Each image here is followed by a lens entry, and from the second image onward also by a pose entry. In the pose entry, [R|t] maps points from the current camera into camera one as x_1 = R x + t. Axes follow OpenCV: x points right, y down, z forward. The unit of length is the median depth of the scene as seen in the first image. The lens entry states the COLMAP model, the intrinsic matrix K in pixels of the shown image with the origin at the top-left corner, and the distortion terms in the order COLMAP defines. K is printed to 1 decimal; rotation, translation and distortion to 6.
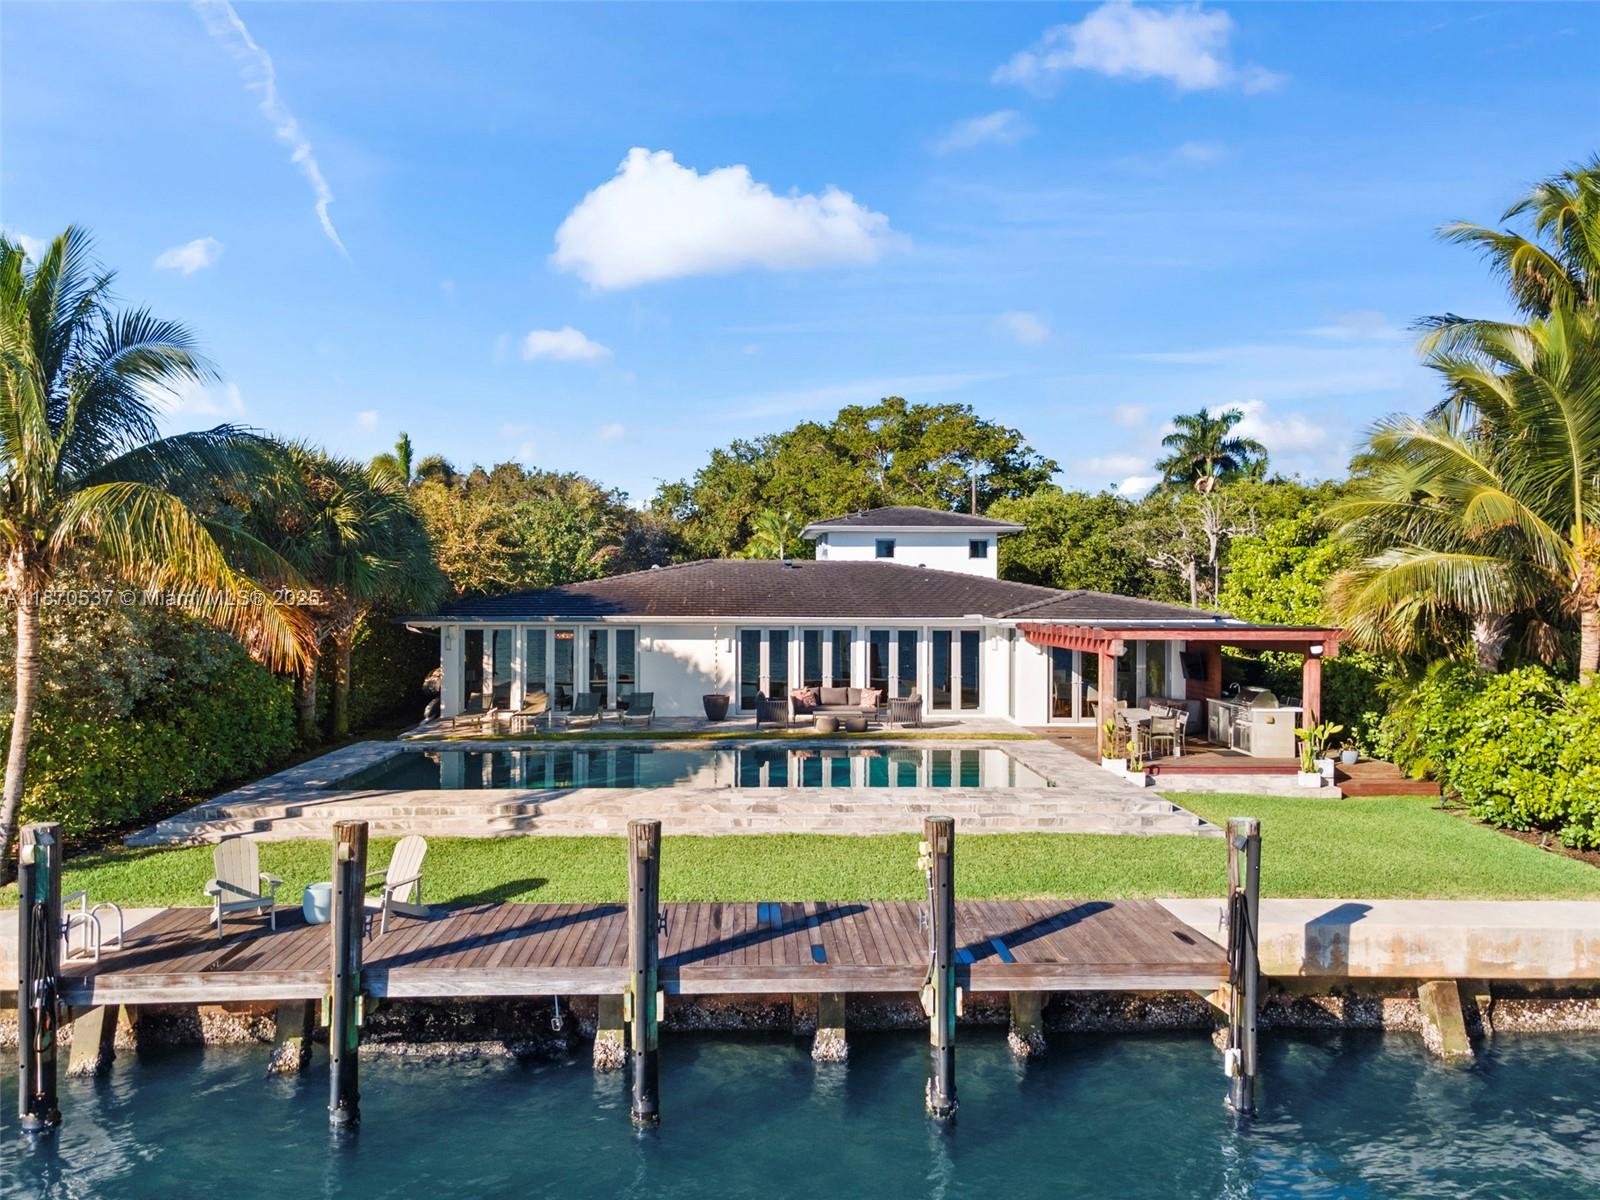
lens RADIAL K [[1160.1, 0, 800.0], [0, 1160.1, 600.0], [0, 0, 1]] dist [0.057729, -0.000453]
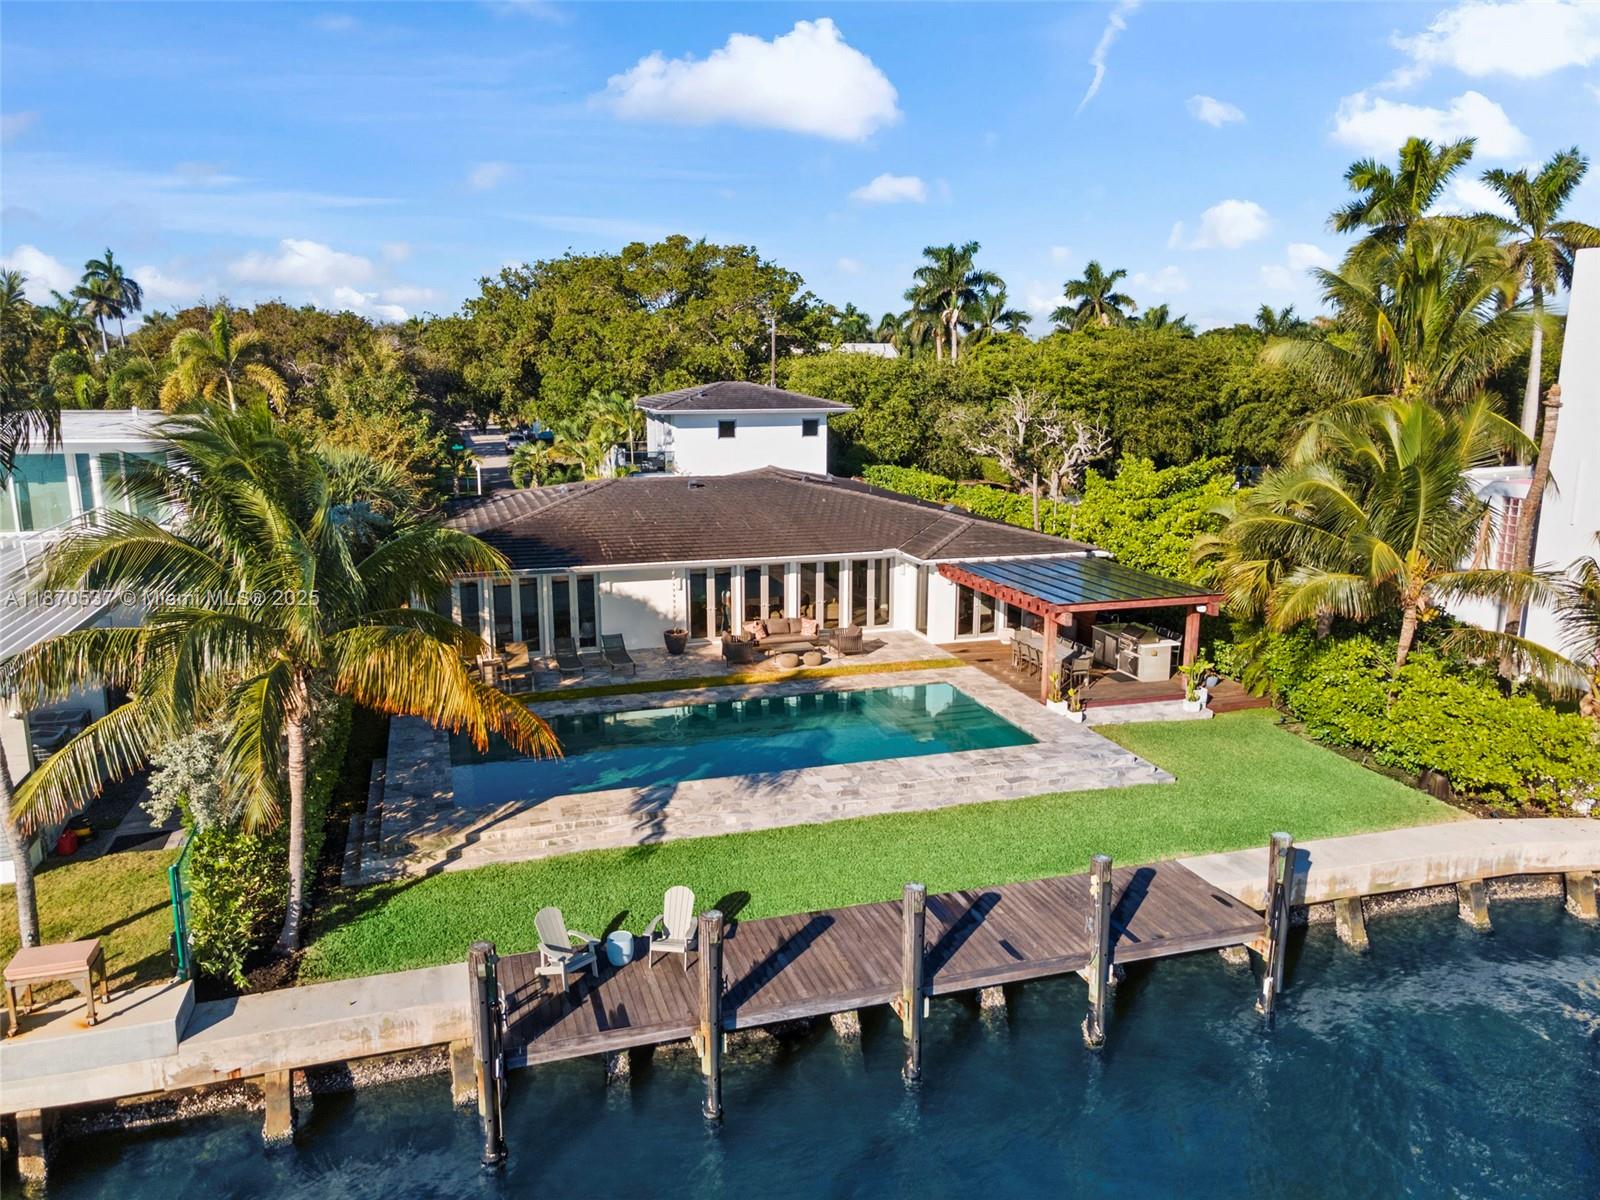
lens RADIAL K [[1160.1, 0, 800.0], [0, 1160.1, 600.0], [0, 0, 1]] dist [0.057729, -0.000453]
pose [[0.964029, -0.054743, 0.260100, -0.241843], [0.002395, 0.980311, 0.197447, -0.165802], [-0.265788, -0.189722, 0.945179, -0.081235]]
